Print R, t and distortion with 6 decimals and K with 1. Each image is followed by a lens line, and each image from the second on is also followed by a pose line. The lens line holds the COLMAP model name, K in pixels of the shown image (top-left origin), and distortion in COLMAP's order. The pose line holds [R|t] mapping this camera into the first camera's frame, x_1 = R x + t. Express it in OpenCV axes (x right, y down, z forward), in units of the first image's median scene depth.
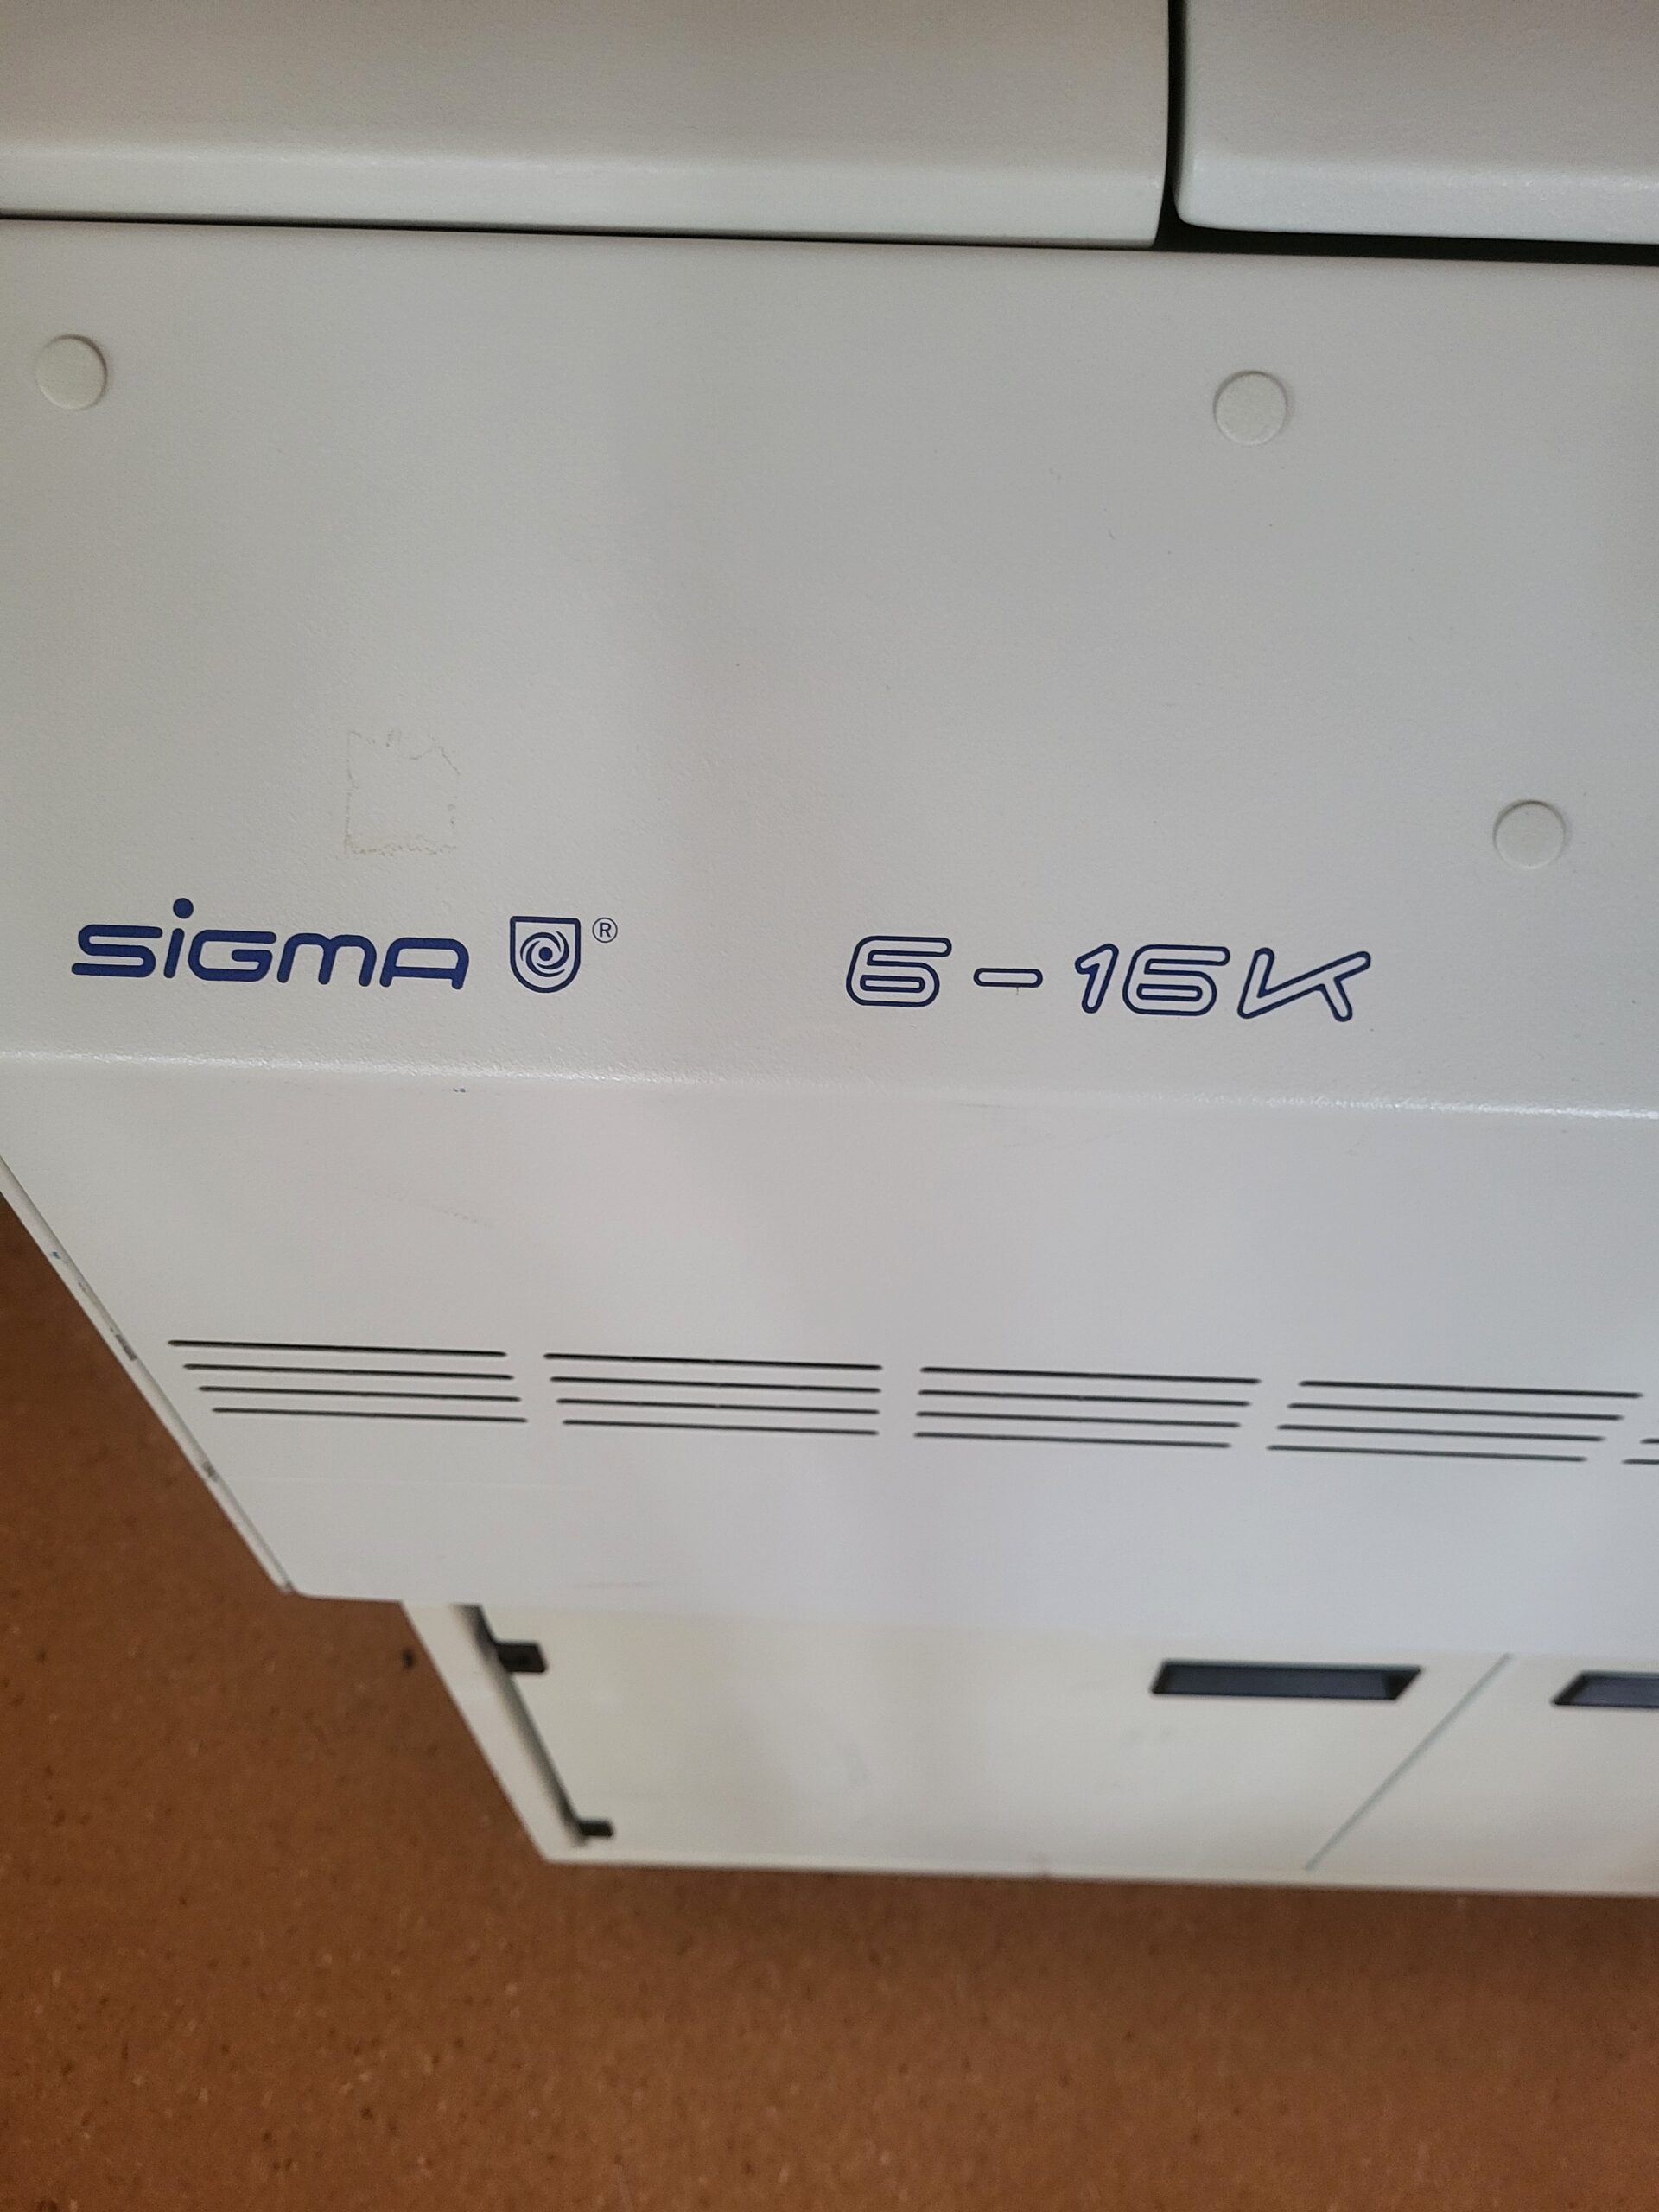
lens RADIAL K [[1690.6, 0, 821.8], [0, 1690.6, 1105.8], [0, 0, 1]] dist [0.009499, -0.022467]
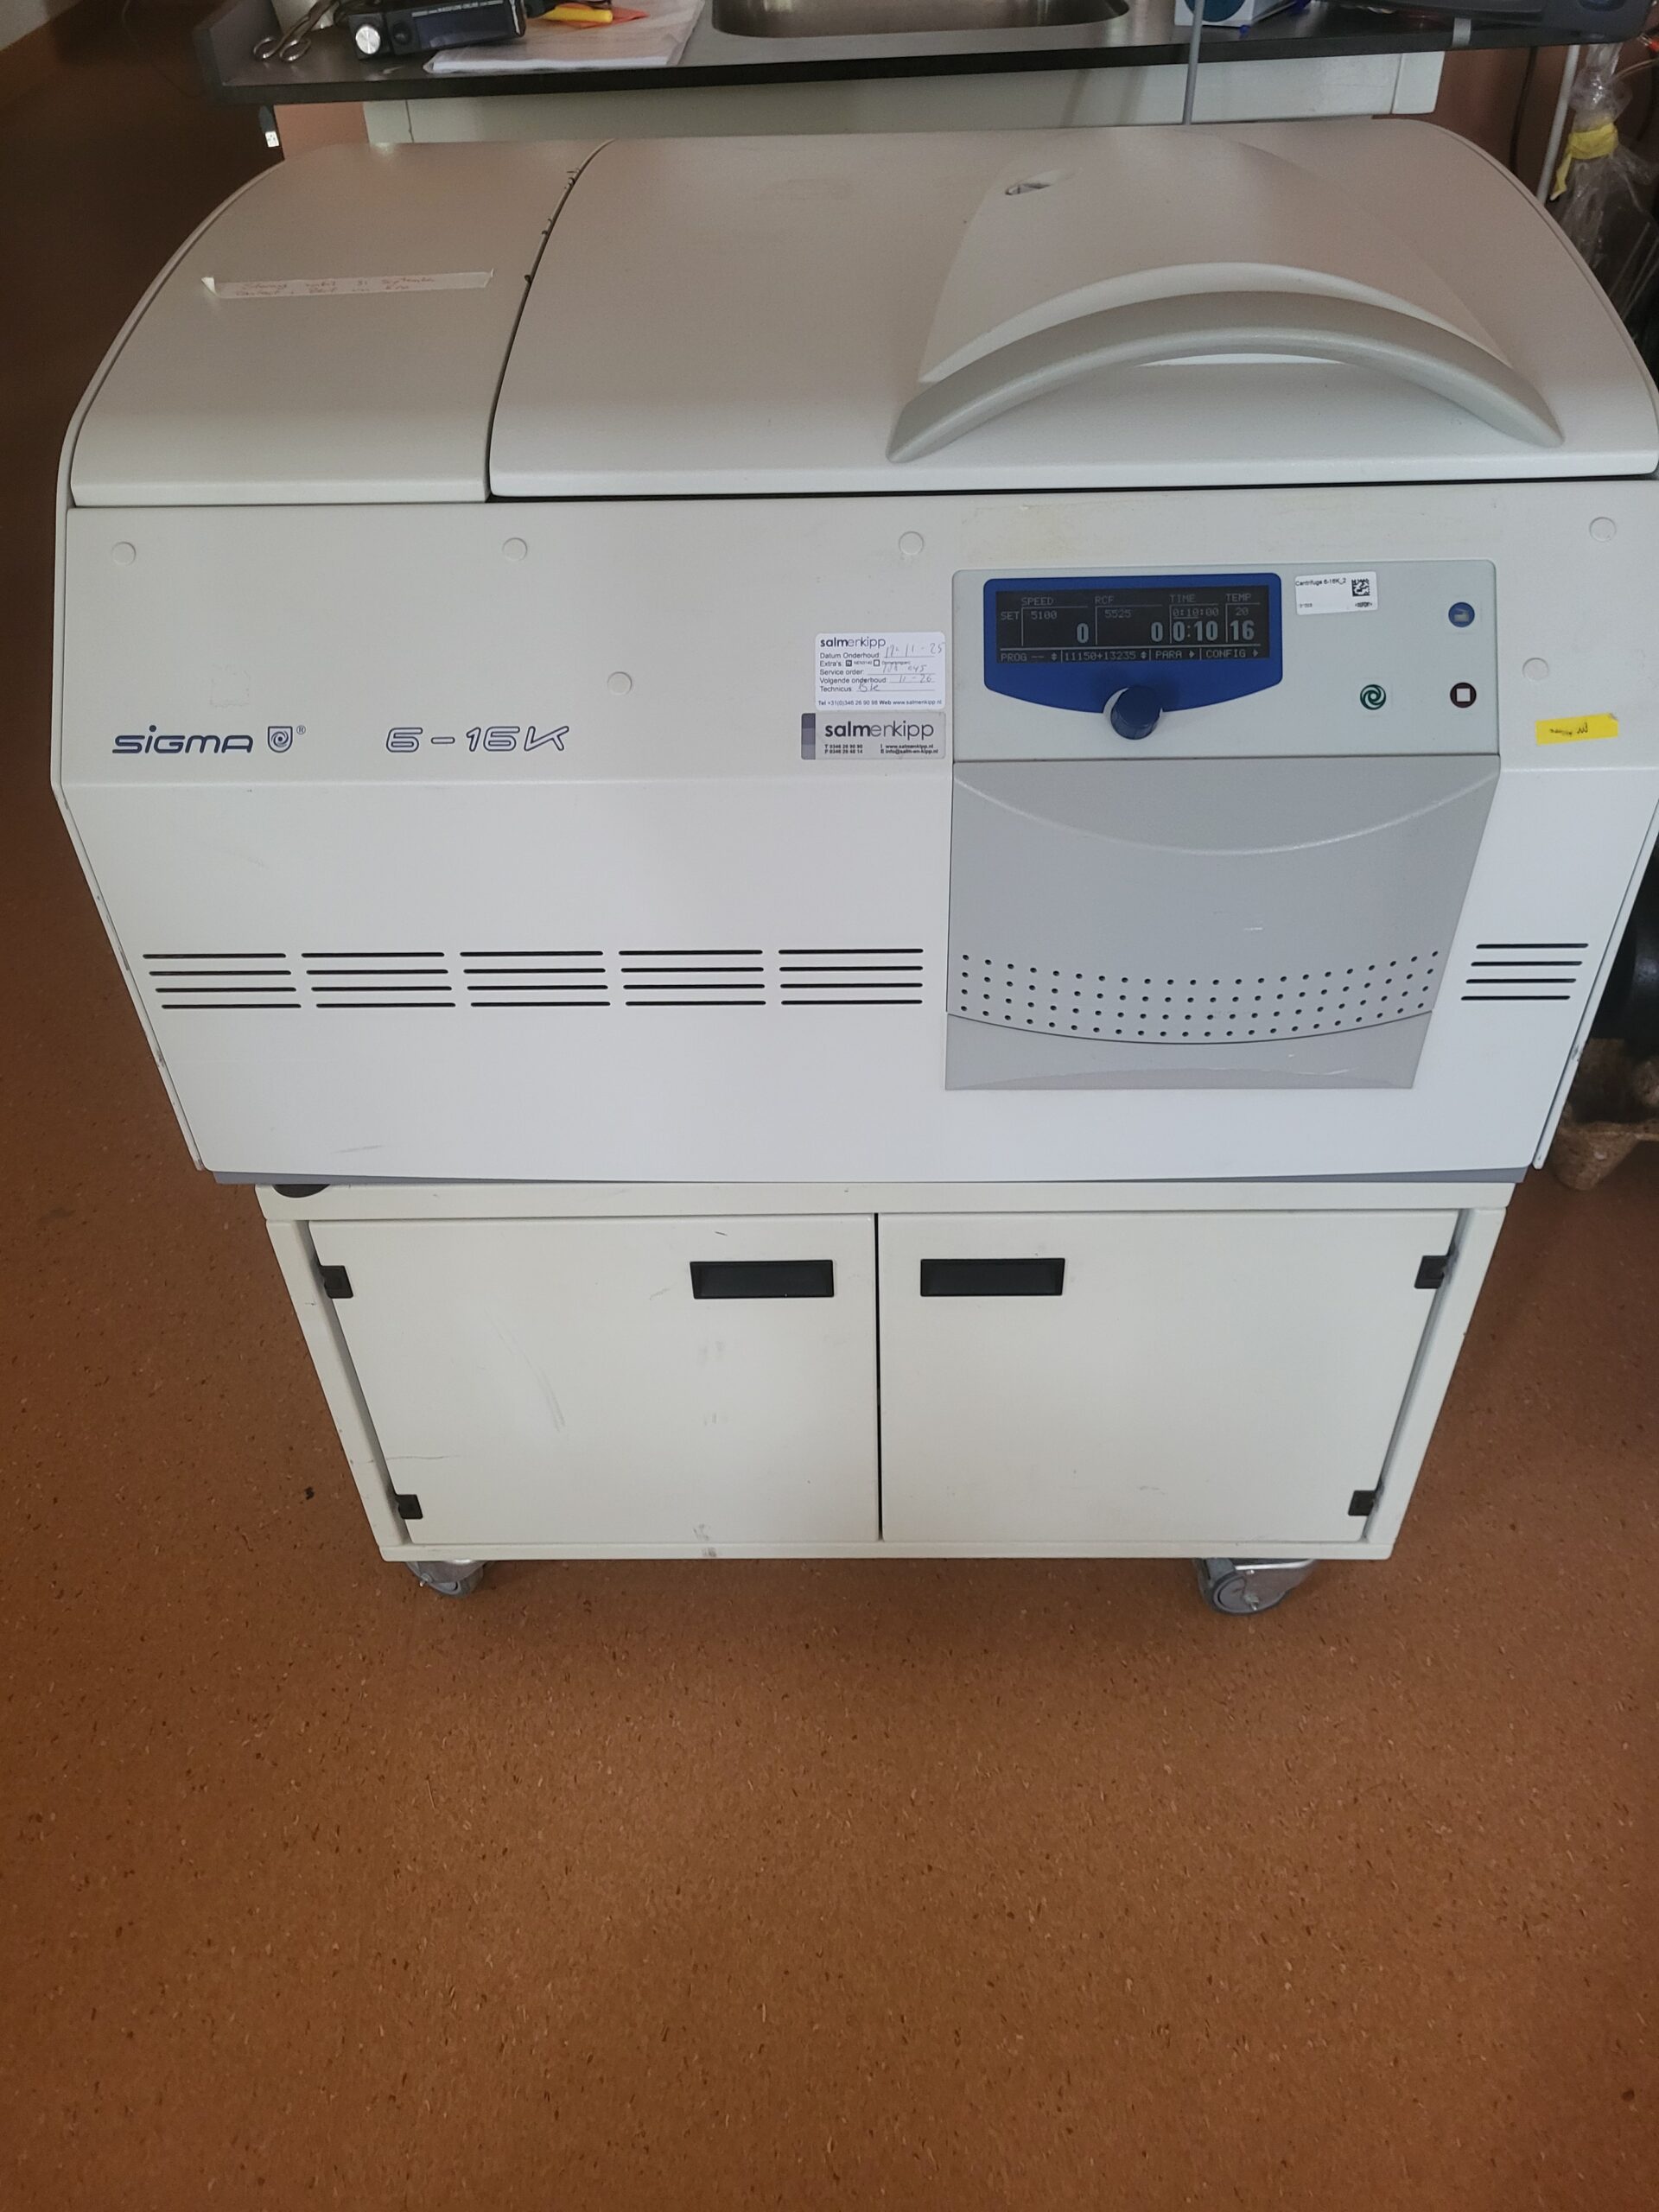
lens RADIAL K [[1690.6, 0, 829.2], [0, 1690.6, 1112.2], [0, 0, 1]] dist [0.009499, -0.022467]
pose [[0.999475, -0.030366, -0.011257, 0.272104], [0.027149, 0.975140, -0.219921, 0.413855], [0.017655, 0.219500, 0.975453, -0.568686]]
